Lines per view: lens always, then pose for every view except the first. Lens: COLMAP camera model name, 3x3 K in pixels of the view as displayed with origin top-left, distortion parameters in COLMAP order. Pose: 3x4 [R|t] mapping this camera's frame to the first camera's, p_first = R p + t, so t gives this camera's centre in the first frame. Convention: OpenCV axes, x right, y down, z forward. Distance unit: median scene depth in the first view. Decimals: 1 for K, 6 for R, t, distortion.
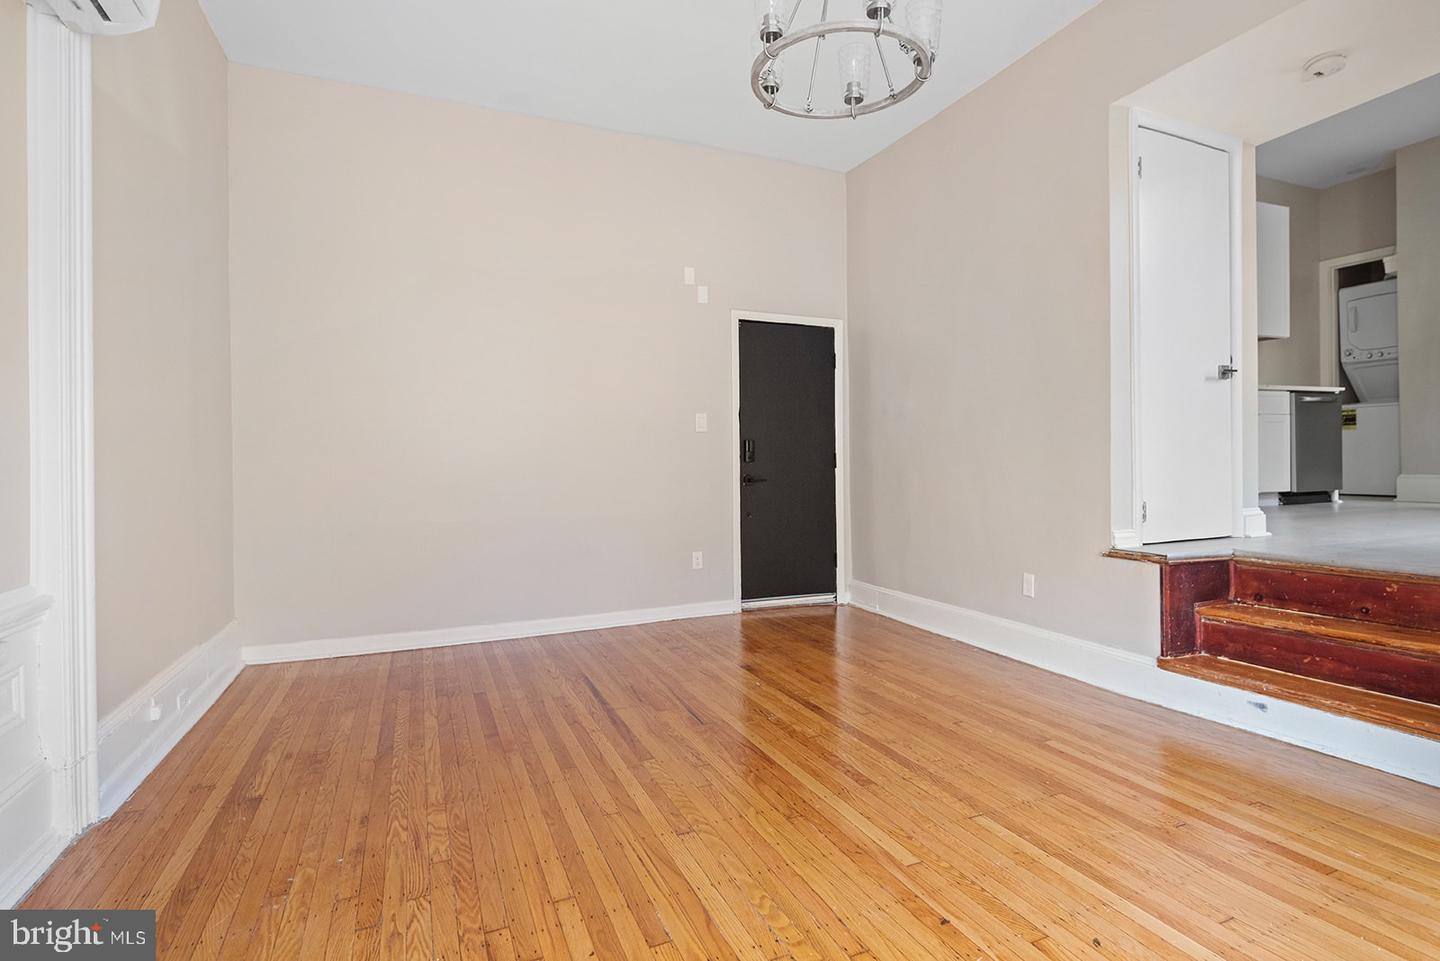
lens RADIAL K [[734.9, 0, 717.6], [0, 734.9, 469.8], [0, 0, 1]] dist [-0.001912, -0.000477]
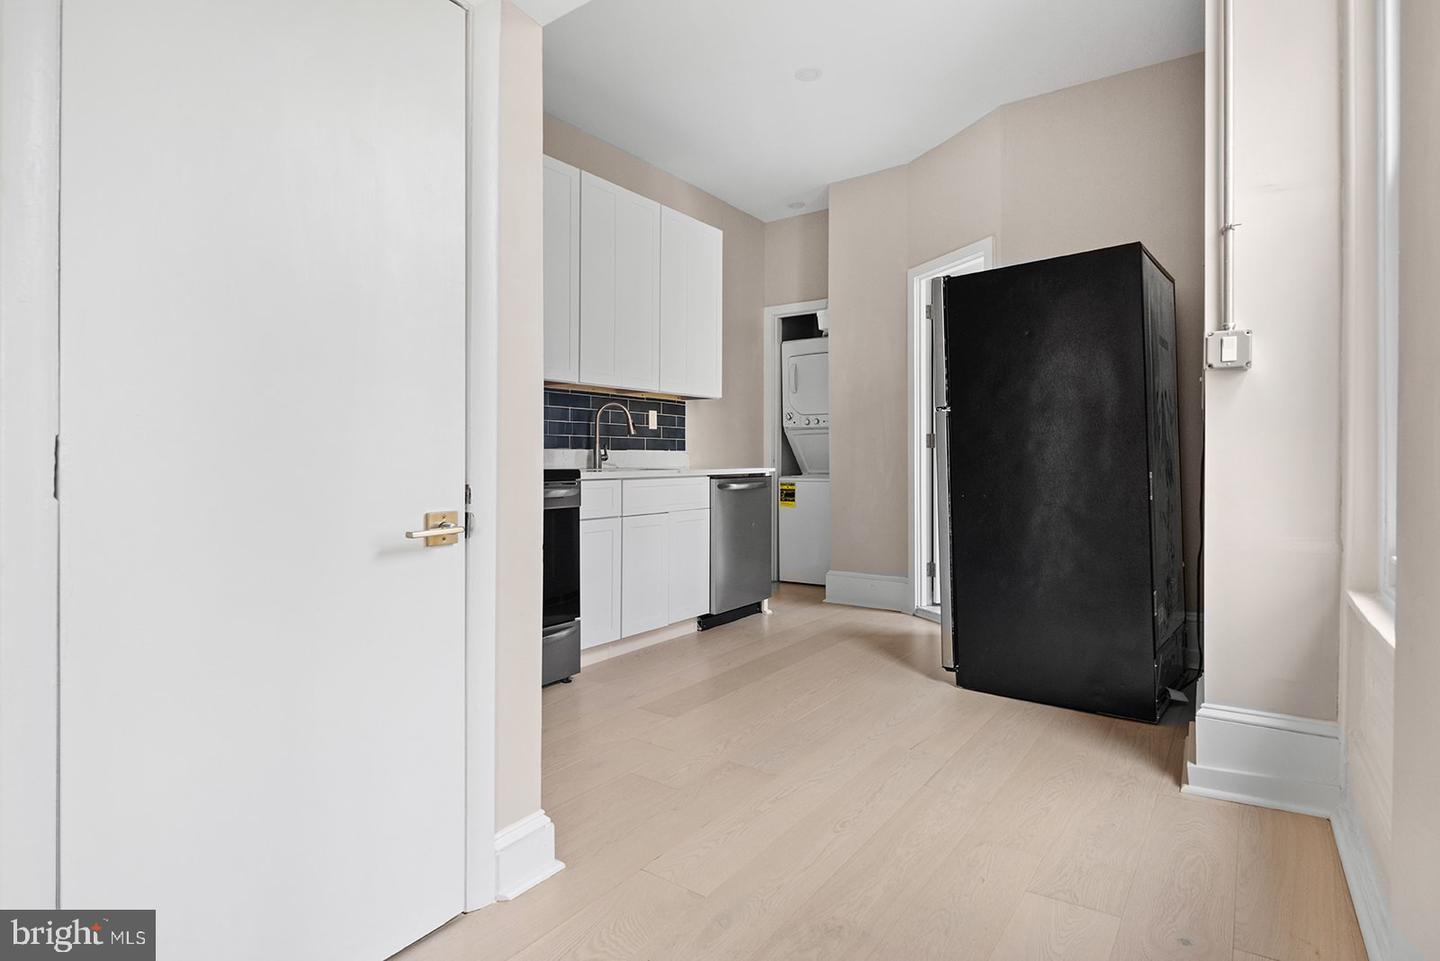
lens RADIAL K [[734.9, 0, 717.6], [0, 734.9, 469.8], [0, 0, 1]] dist [-0.001912, -0.000477]
pose [[0.848646, 0.009570, 0.528875, 0.347548], [-0.007269, 0.999953, -0.006431, -0.094675], [-0.528911, 0.001614, 0.848676, 0.326786]]
